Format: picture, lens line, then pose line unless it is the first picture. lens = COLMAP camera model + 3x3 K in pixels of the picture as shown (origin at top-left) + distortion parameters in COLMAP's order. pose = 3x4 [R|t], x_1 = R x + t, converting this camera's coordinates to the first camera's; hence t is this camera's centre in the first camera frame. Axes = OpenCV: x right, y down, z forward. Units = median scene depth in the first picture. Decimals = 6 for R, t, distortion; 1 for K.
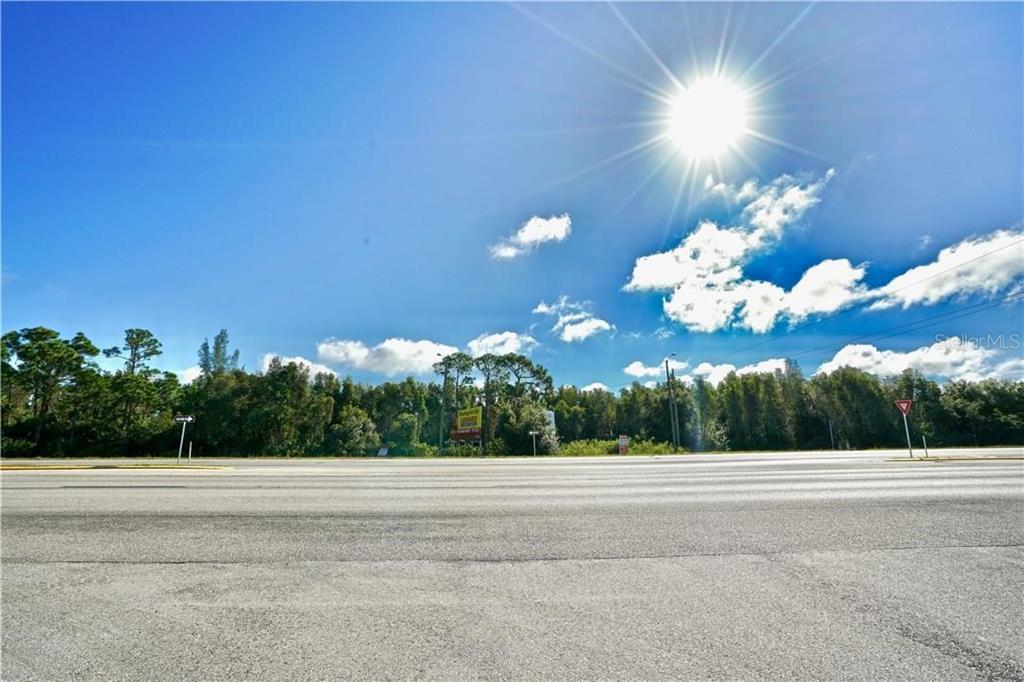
lens RADIAL K [[476.6, 0, 512.0], [0, 476.6, 341.0], [0, 0, 1]] dist [-0.022619, 0.000250]
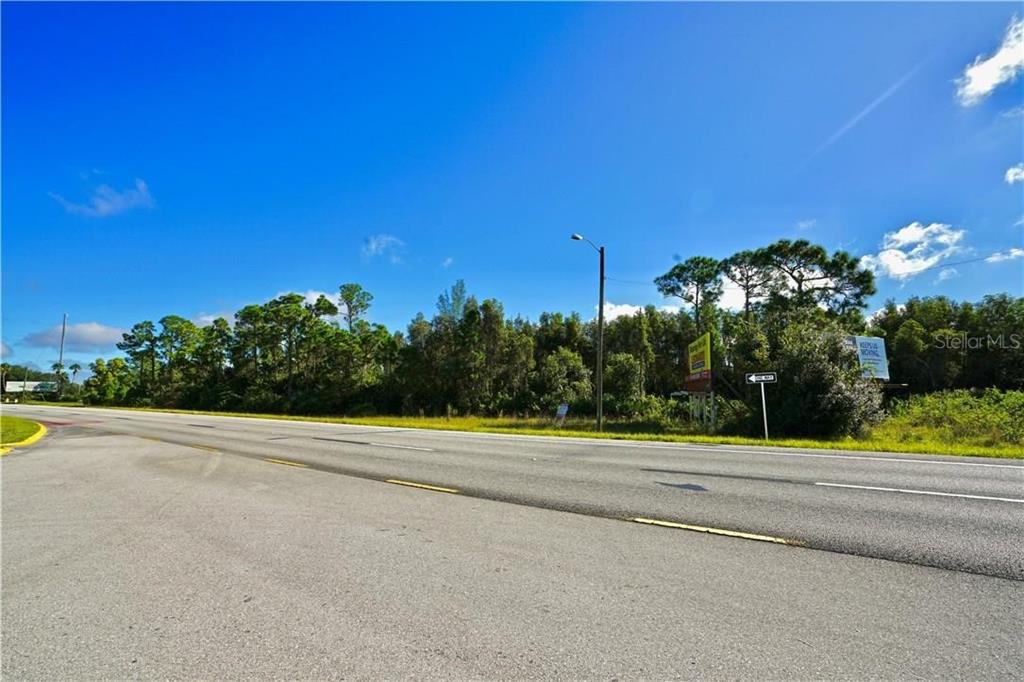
lens RADIAL K [[476.6, 0, 512.0], [0, 476.6, 341.0], [0, 0, 1]] dist [-0.022619, 0.000250]
pose [[0.802006, -0.062875, -0.593998, 0.070207], [0.126201, 0.989832, 0.065621, 0.068036], [0.583832, -0.127591, 0.801786, 0.351581]]
